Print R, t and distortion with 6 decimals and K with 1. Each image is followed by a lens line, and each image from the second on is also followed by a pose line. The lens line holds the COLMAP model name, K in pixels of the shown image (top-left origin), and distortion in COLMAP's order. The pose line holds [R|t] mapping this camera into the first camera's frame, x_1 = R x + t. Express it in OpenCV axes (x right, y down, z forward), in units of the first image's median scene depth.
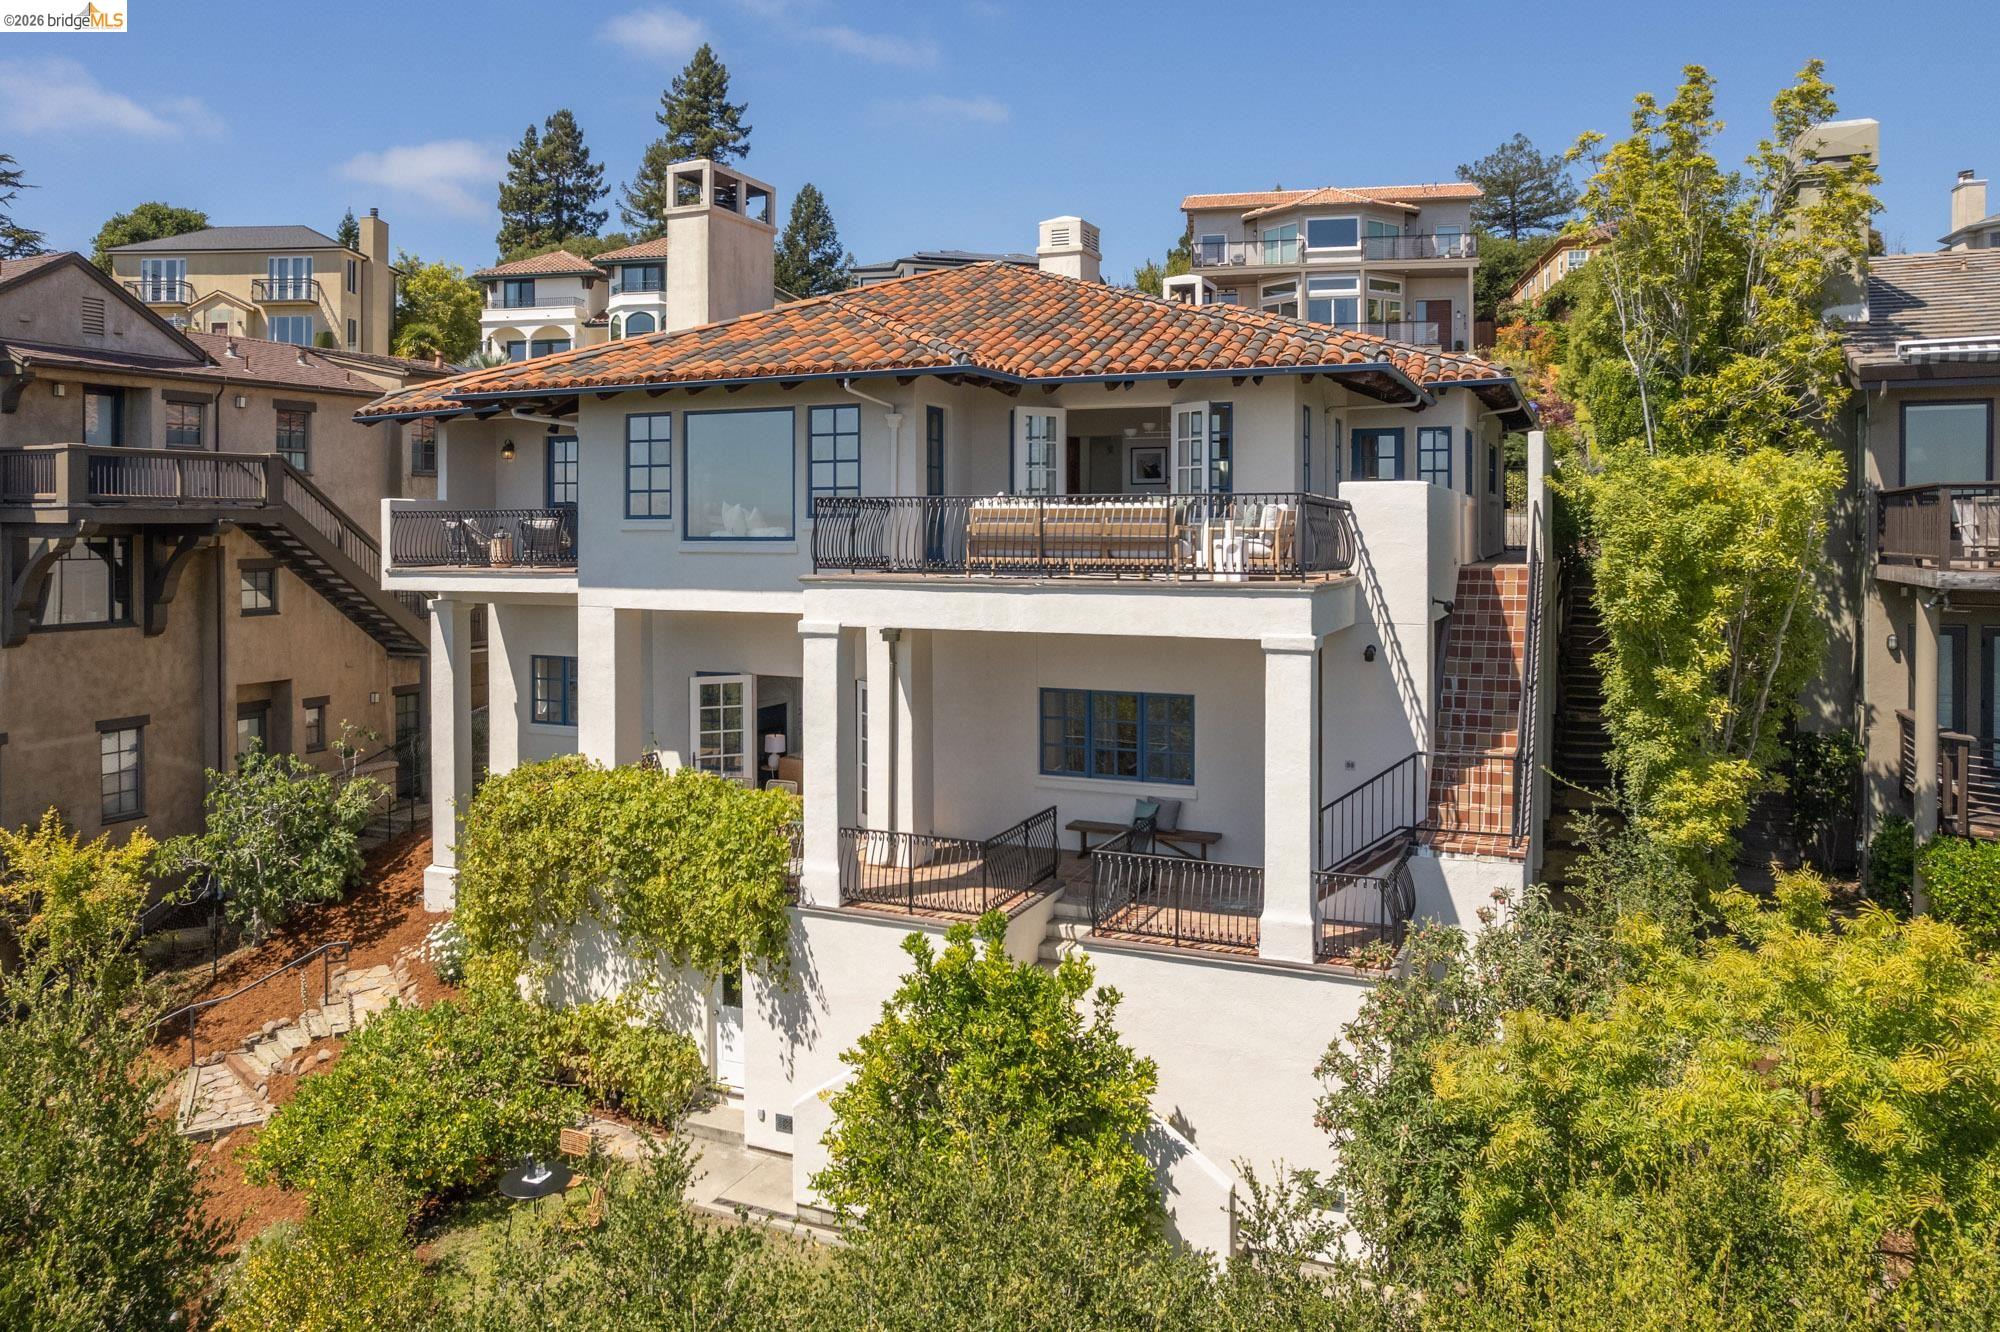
lens RADIAL K [[1304.4, 0, 1002.2], [0, 1304.4, 521.9], [0, 0, 1]] dist [-0.042345, 0.000510]
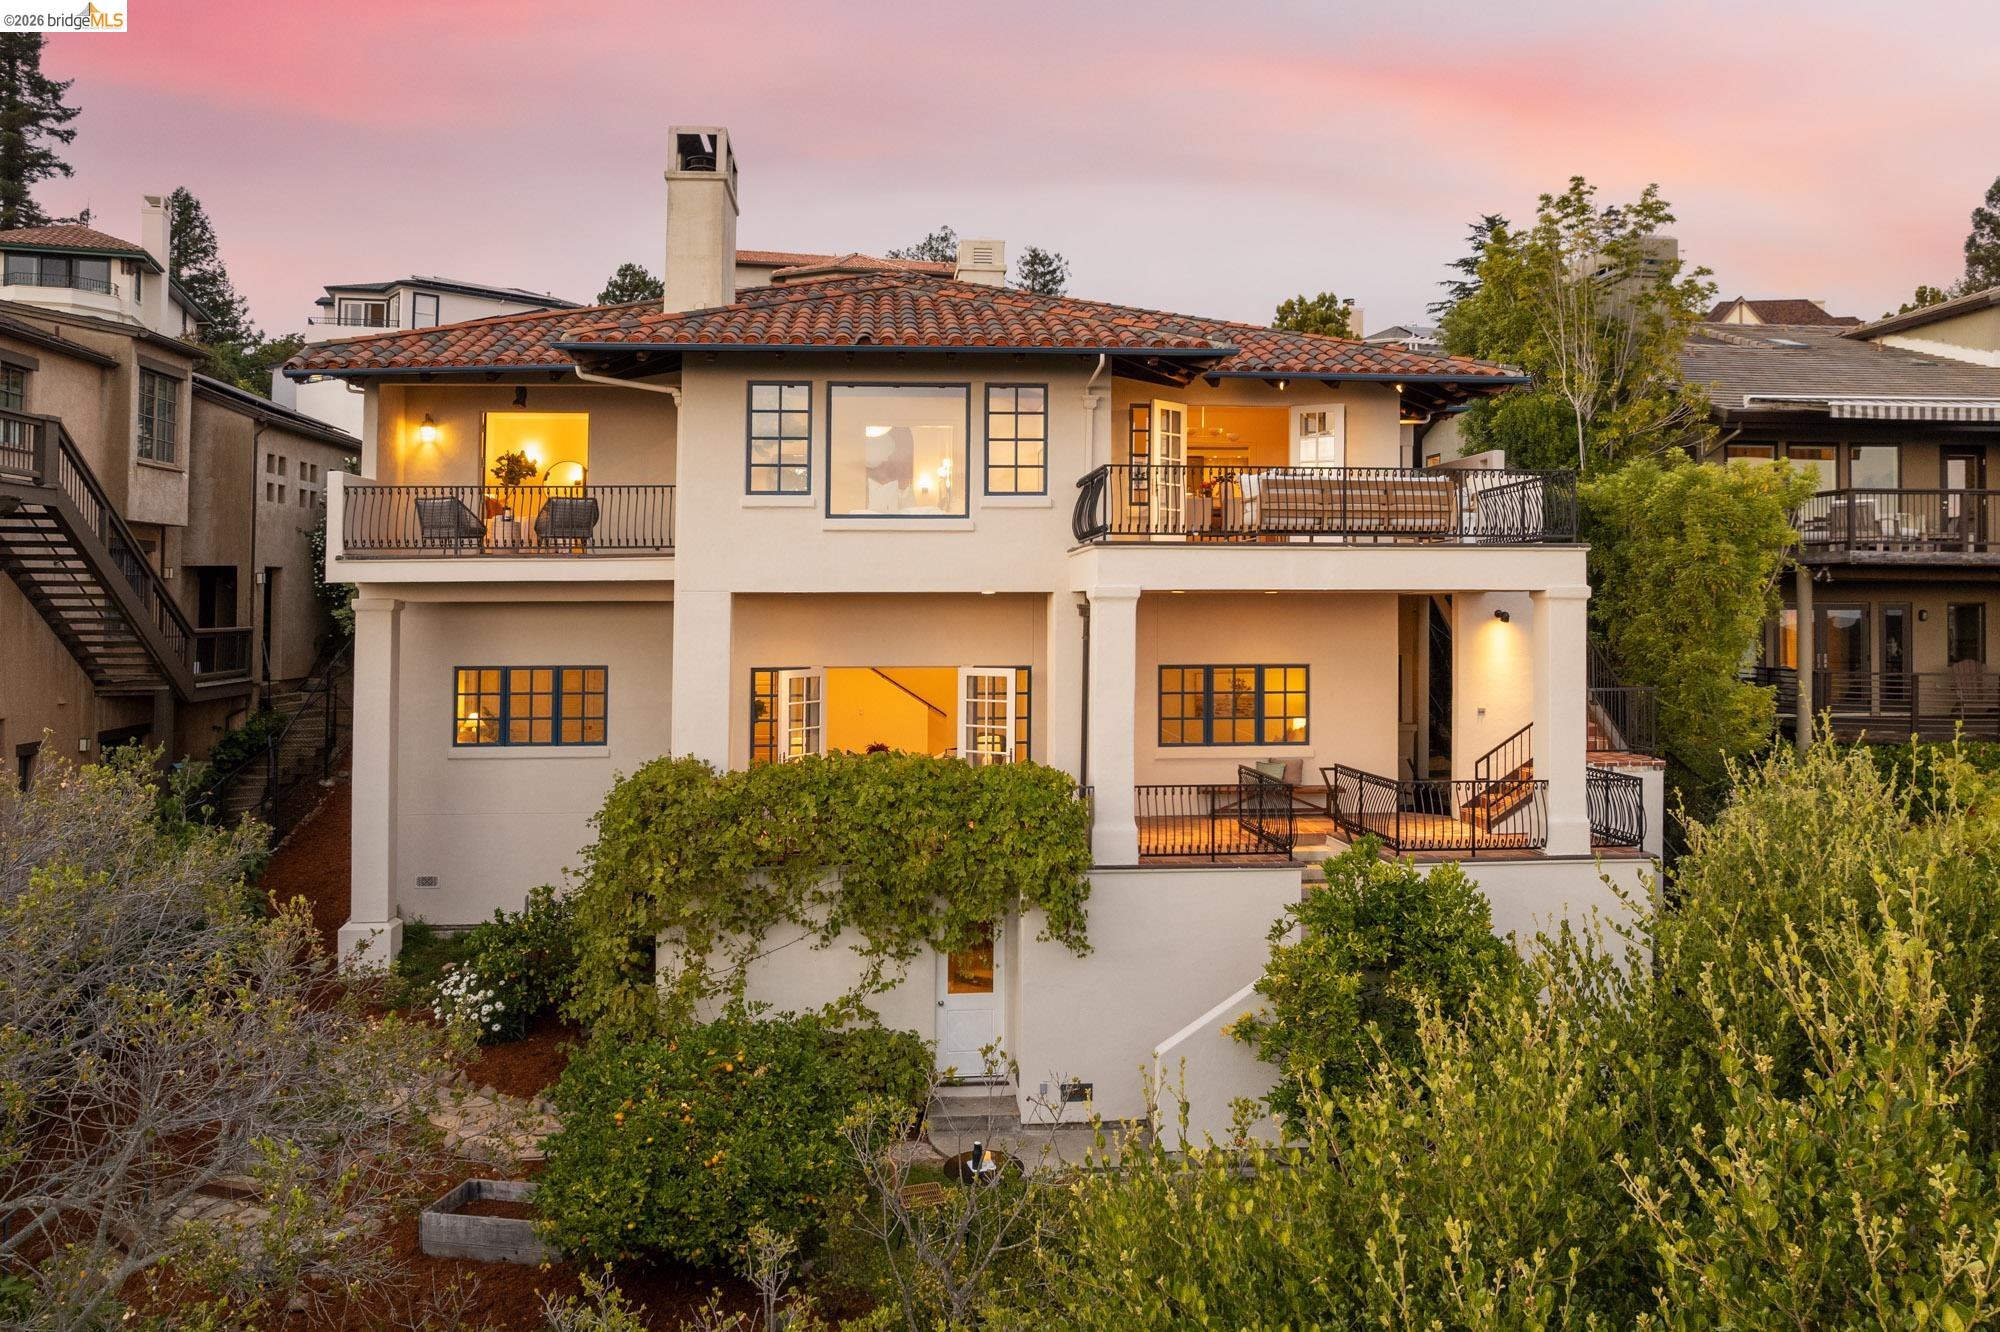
lens RADIAL K [[1288.9, 0, 1000.7], [0, 1288.9, 573.3], [0, 0, 1]] dist [-0.008671, 0.001144]
pose [[0.900012, 0.012600, 0.435683, -0.530913], [-0.007022, 0.999871, -0.014411, 0.065747], [-0.435809, 0.009911, 0.899985, 0.105001]]
